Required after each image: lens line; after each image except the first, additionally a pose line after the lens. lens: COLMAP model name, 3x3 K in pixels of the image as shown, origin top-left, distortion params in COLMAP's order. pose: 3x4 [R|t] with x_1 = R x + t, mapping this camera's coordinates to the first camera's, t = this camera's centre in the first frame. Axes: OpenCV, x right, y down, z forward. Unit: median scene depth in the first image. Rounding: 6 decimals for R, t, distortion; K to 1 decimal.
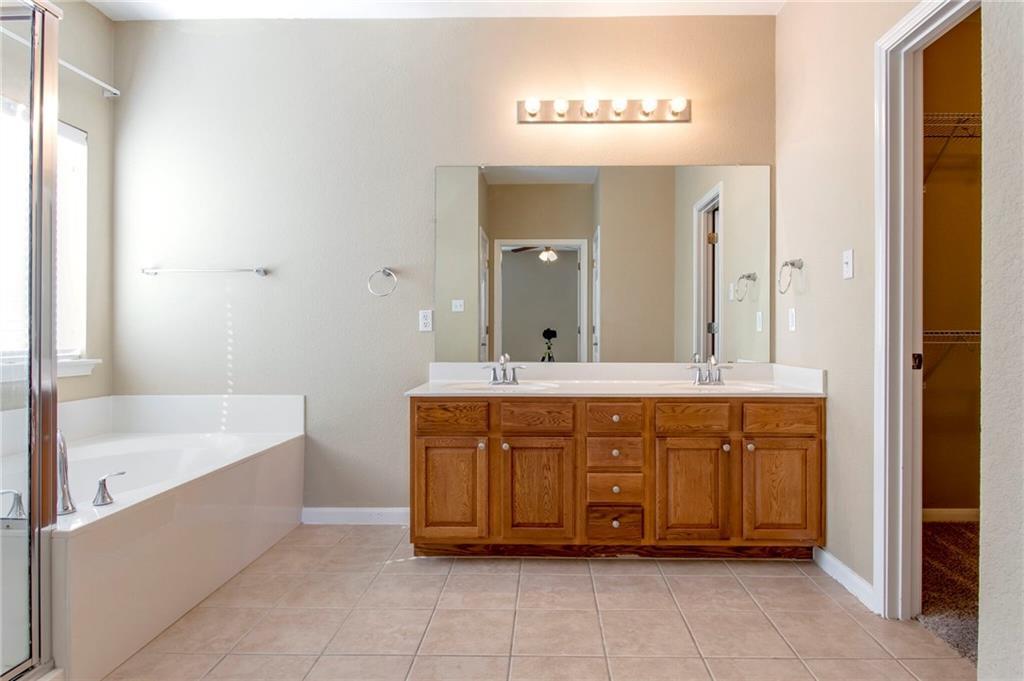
lens RADIAL K [[555.4, 0, 541.2], [0, 555.4, 337.3], [0, 0, 1]] dist [0.001113, -0.000221]
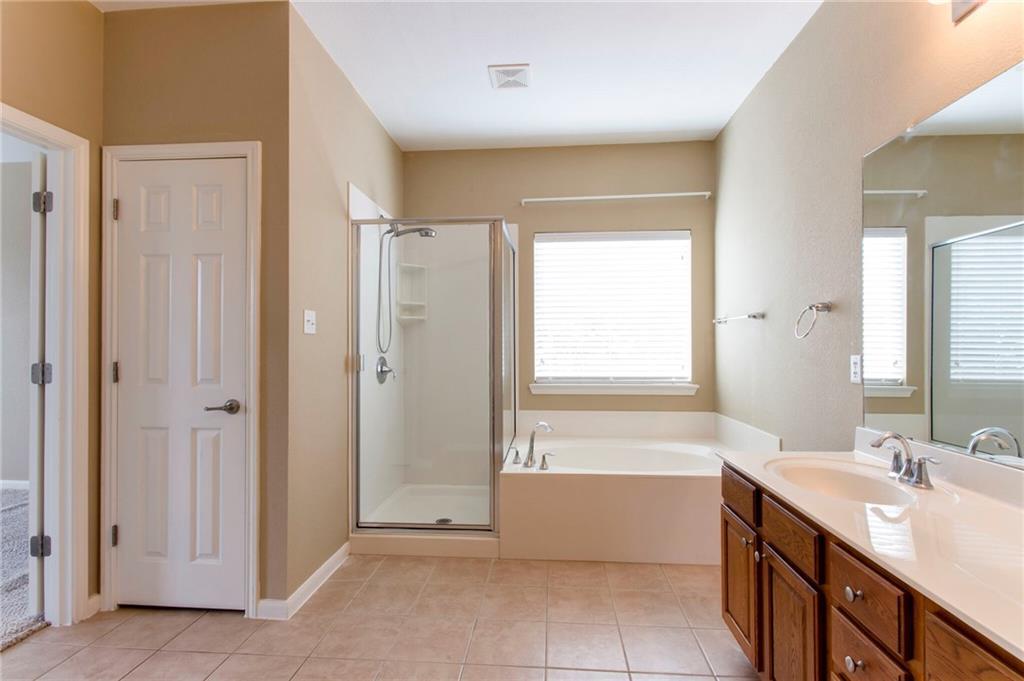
lens RADIAL K [[488.6, 0, 512.0], [0, 488.6, 340.5], [0, 0, 1]] dist [-0.000126, 0.000226]
pose [[-0.058844, -0.010195, -0.998215, 0.534037], [-0.009766, 0.999906, -0.009636, -0.064458], [0.998219, 0.009182, -0.058938, 0.658537]]
